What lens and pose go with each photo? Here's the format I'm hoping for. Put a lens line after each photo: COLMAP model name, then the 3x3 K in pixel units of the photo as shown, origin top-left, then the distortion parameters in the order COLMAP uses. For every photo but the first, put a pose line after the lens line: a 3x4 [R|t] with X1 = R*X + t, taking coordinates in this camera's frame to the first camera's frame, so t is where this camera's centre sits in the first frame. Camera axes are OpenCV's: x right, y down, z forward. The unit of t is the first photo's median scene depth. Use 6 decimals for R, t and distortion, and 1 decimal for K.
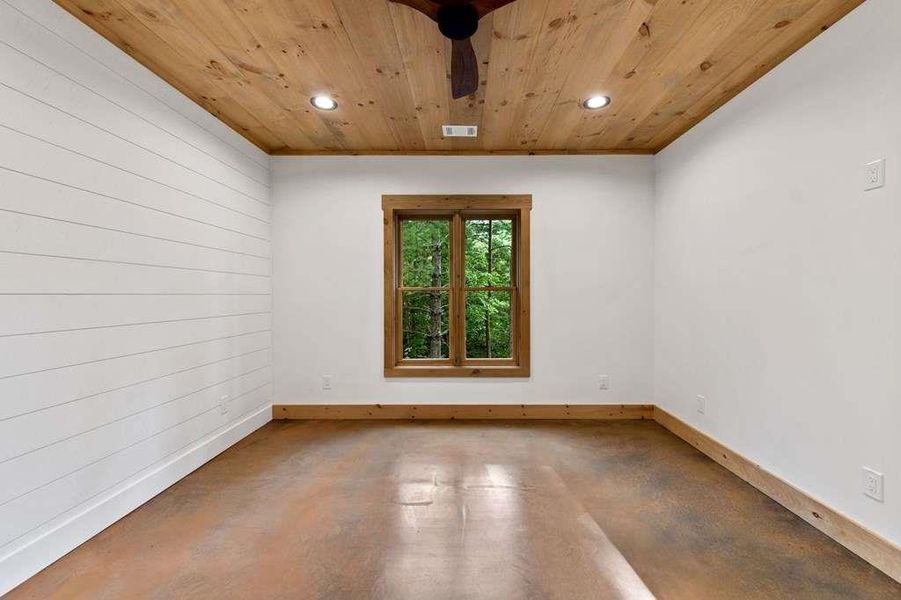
lens RADIAL K [[369.5, 0, 471.8], [0, 369.5, 303.6], [0, 0, 1]] dist [0.014308, -0.000329]
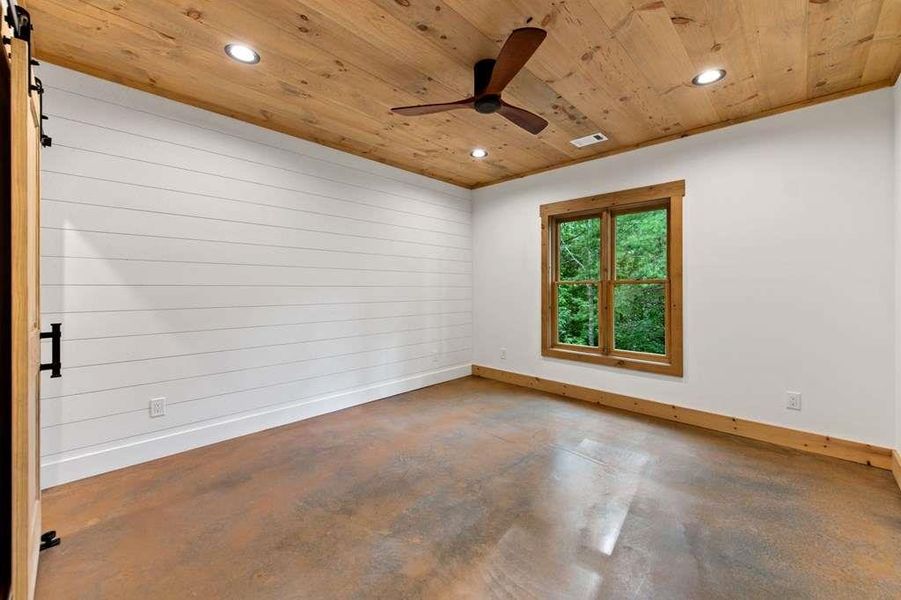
lens RADIAL K [[370.4, 0, 451.0], [0, 370.4, 296.8], [0, 0, 1]] dist [0.001012, -0.000010]
pose [[0.707674, 0.023260, -0.706156, 0.416089], [-0.020121, 0.999716, 0.012765, -0.002205], [0.706253, 0.005175, 0.707941, -0.065921]]
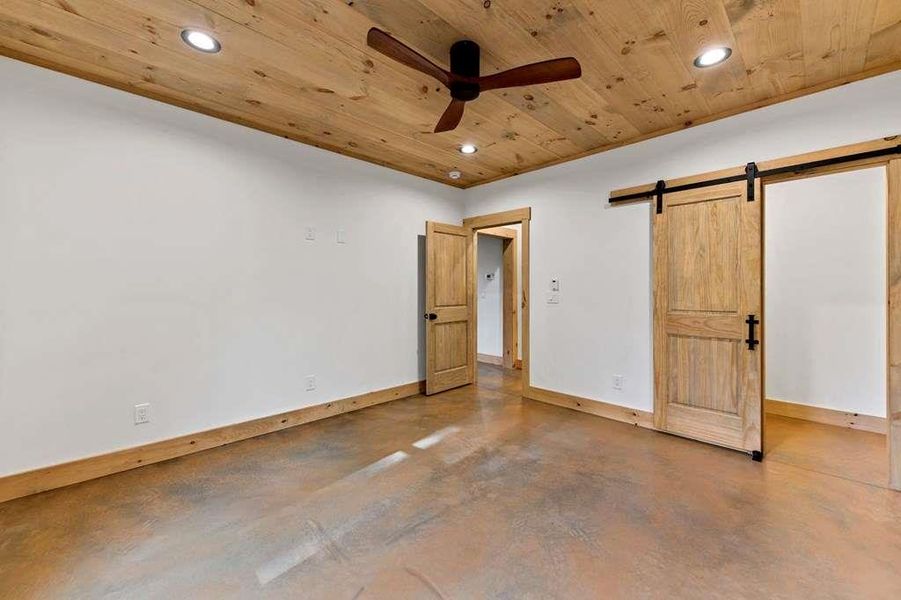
lens RADIAL K [[366.4, 0, 454.6], [0, 366.4, 289.1], [0, 0, 1]] dist [0.003008, 0.000200]
pose [[-0.703992, 0.000987, 0.710208, -0.456047], [0.015880, 0.999771, 0.014352, -0.023551], [-0.710031, 0.021382, -0.703846, 0.927577]]
